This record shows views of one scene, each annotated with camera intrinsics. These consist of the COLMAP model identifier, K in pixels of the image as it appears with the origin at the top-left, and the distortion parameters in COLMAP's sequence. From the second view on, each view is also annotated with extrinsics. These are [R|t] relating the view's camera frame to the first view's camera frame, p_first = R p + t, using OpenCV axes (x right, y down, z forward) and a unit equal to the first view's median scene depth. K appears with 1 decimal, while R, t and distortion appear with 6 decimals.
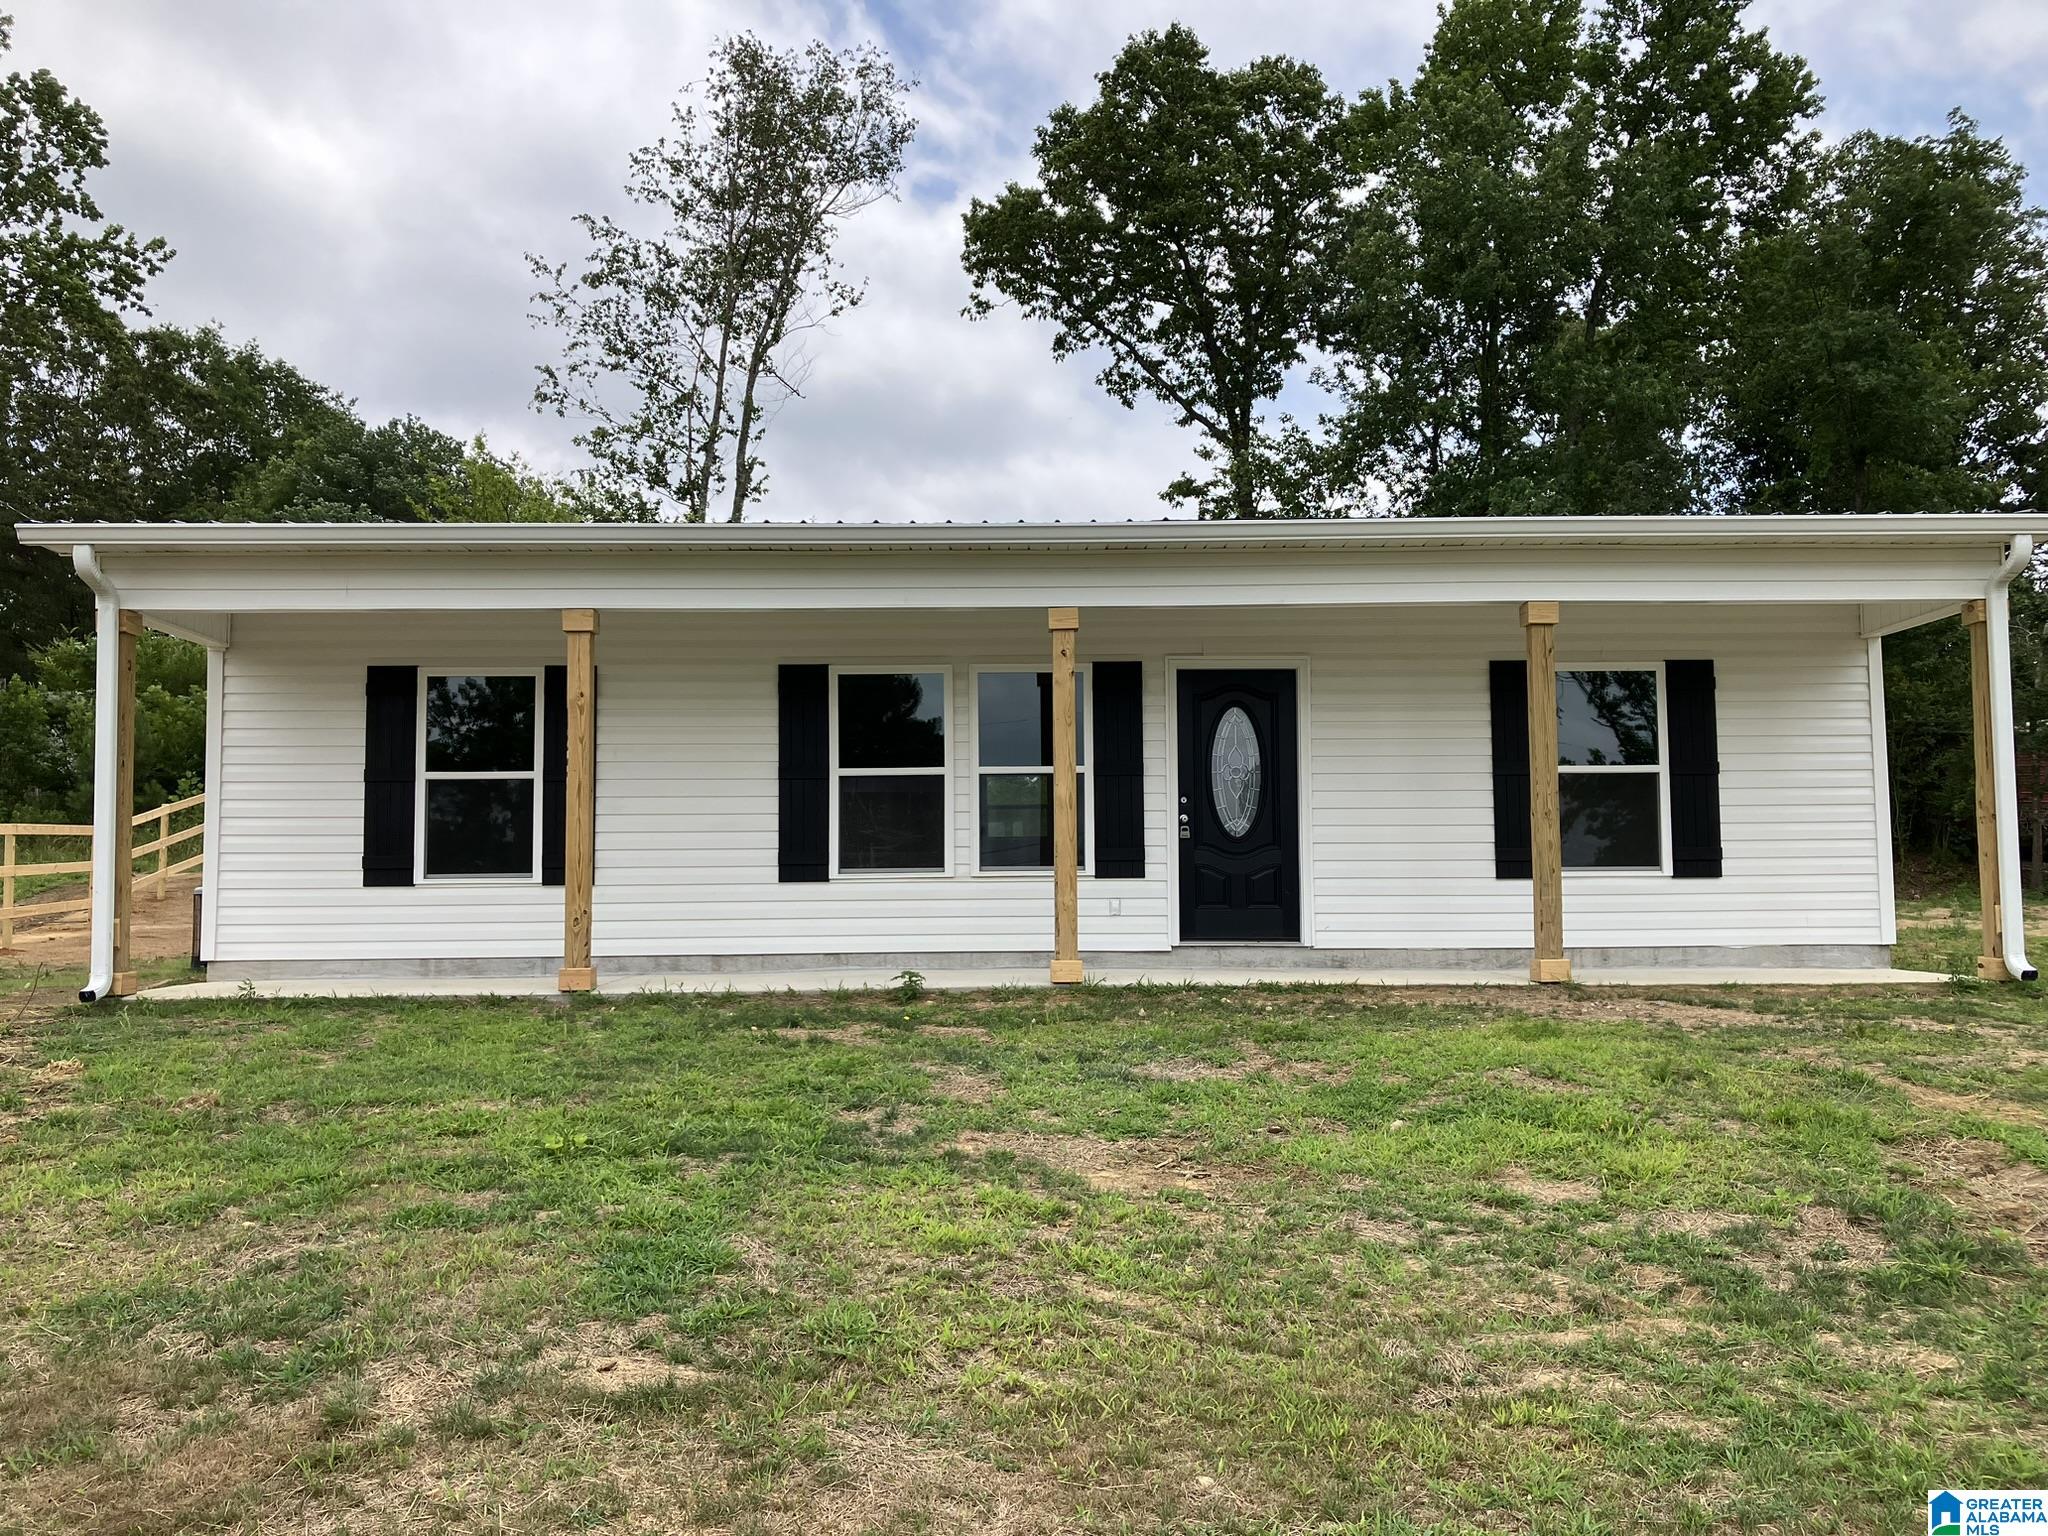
lens RADIAL K [[1703.9, 0, 1018.8], [0, 1703.9, 754.0], [0, 0, 1]] dist [0.074992, -0.118803]
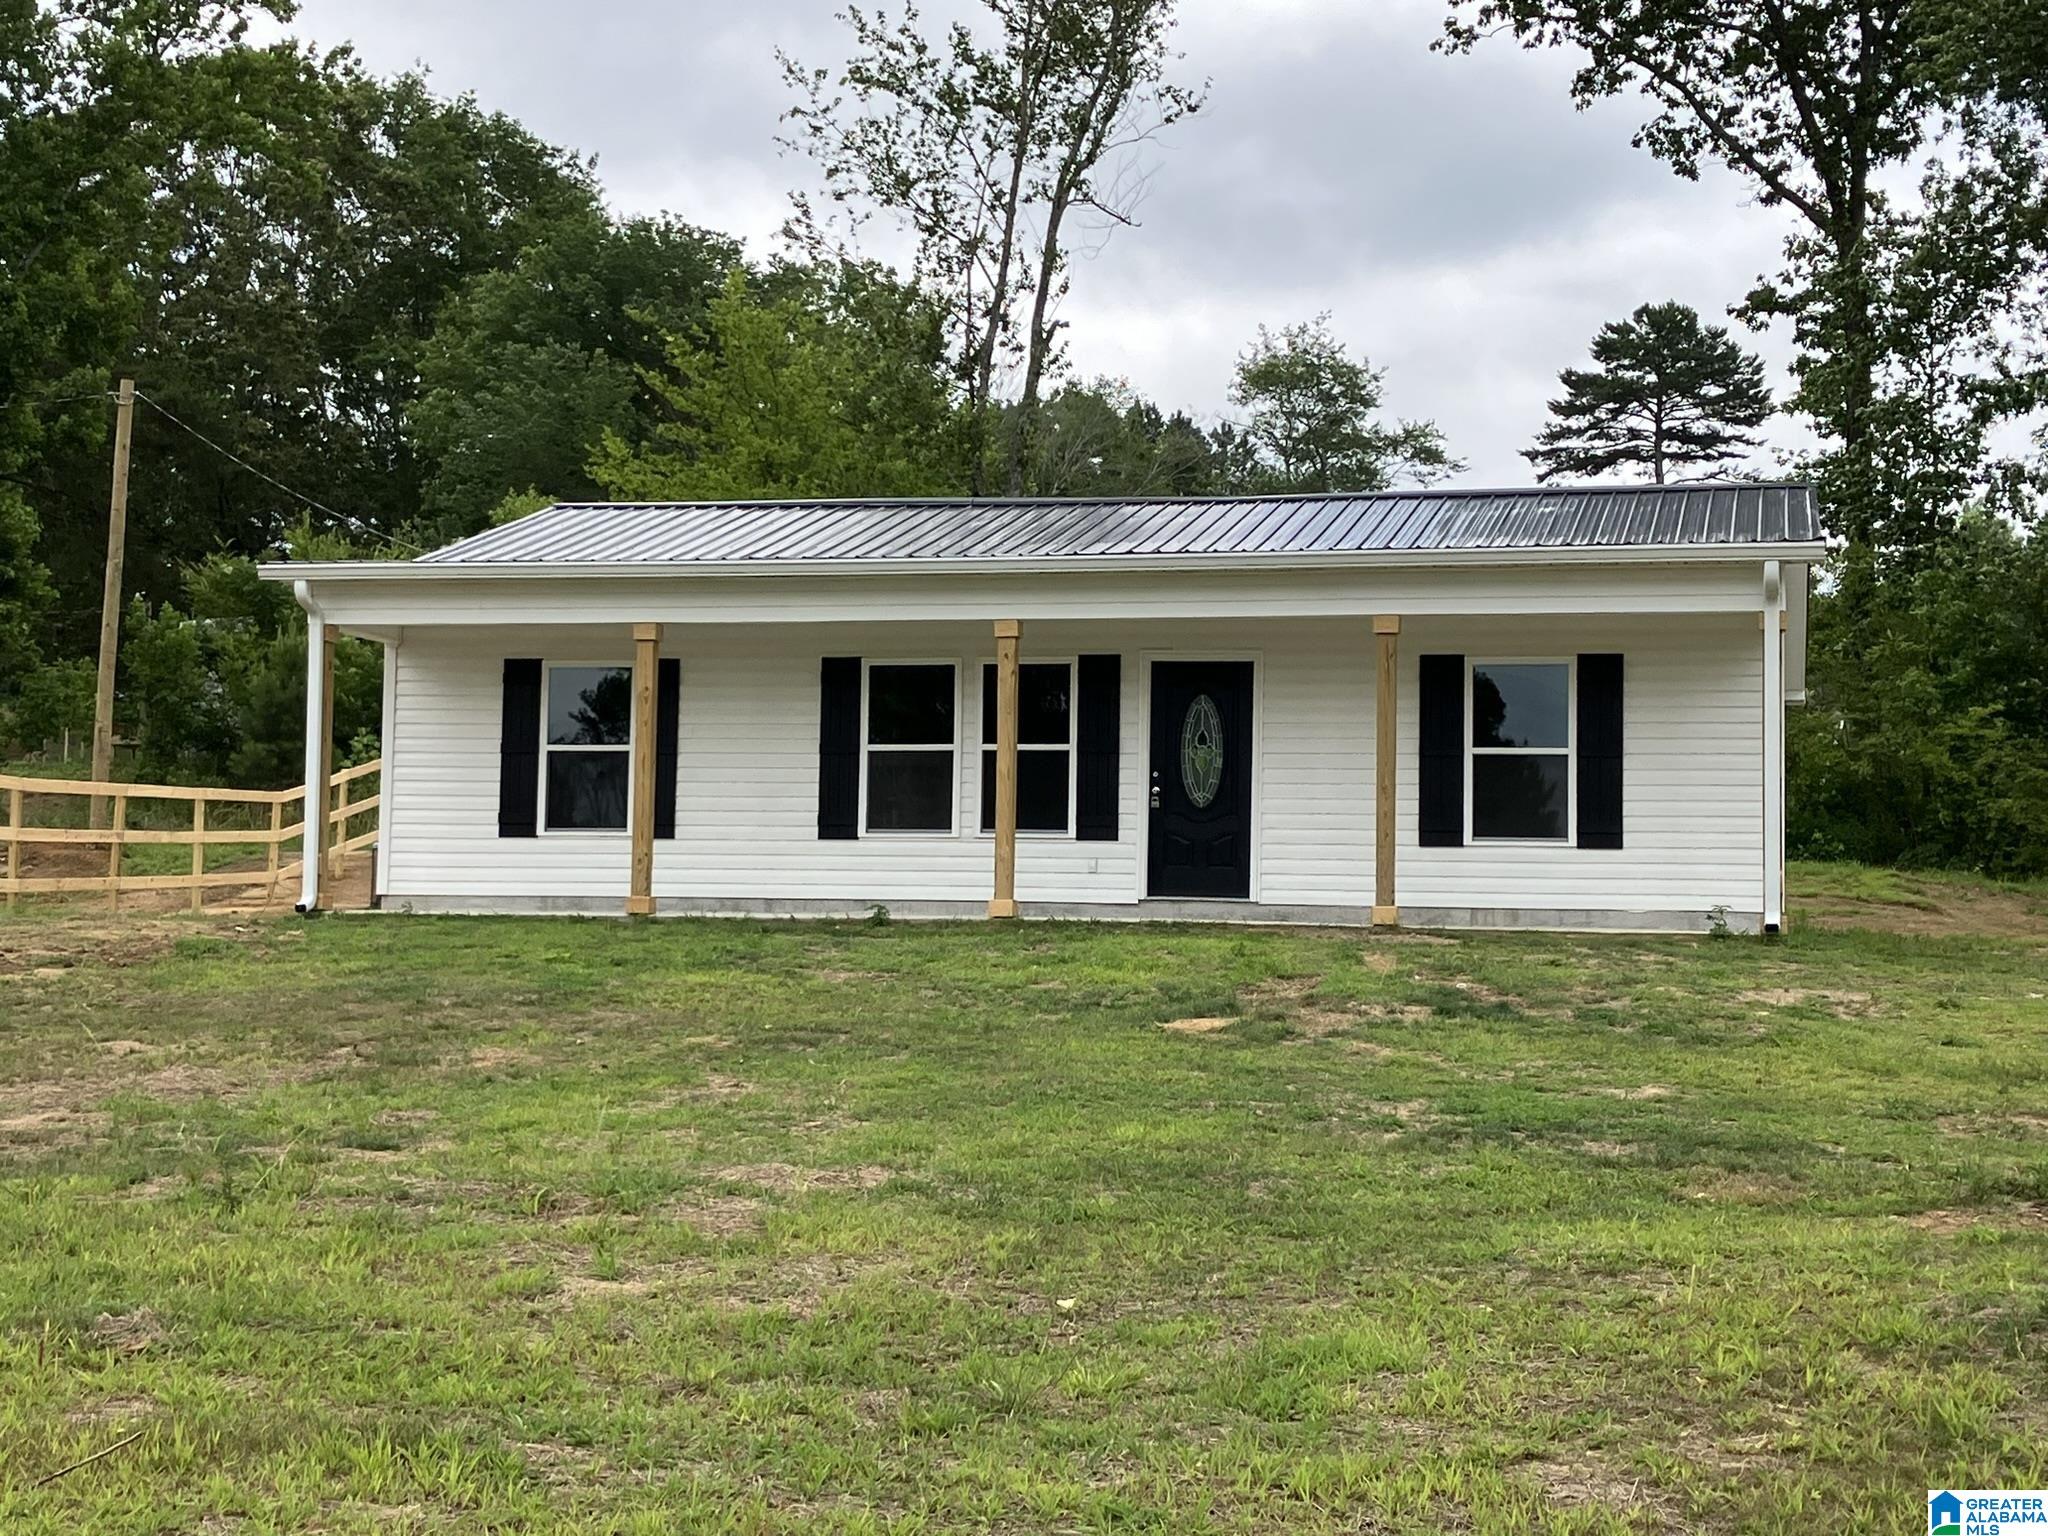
lens RADIAL K [[3059.0, 0, 1030.1], [0, 3059.0, 560.1], [0, 0, 1]] dist [0.105141, -0.027036]
pose [[0.971816, -0.005903, -0.235668, 0.502311], [-0.004059, 0.999119, -0.041764, -0.031169], [0.235707, 0.041543, 0.970936, -1.042581]]
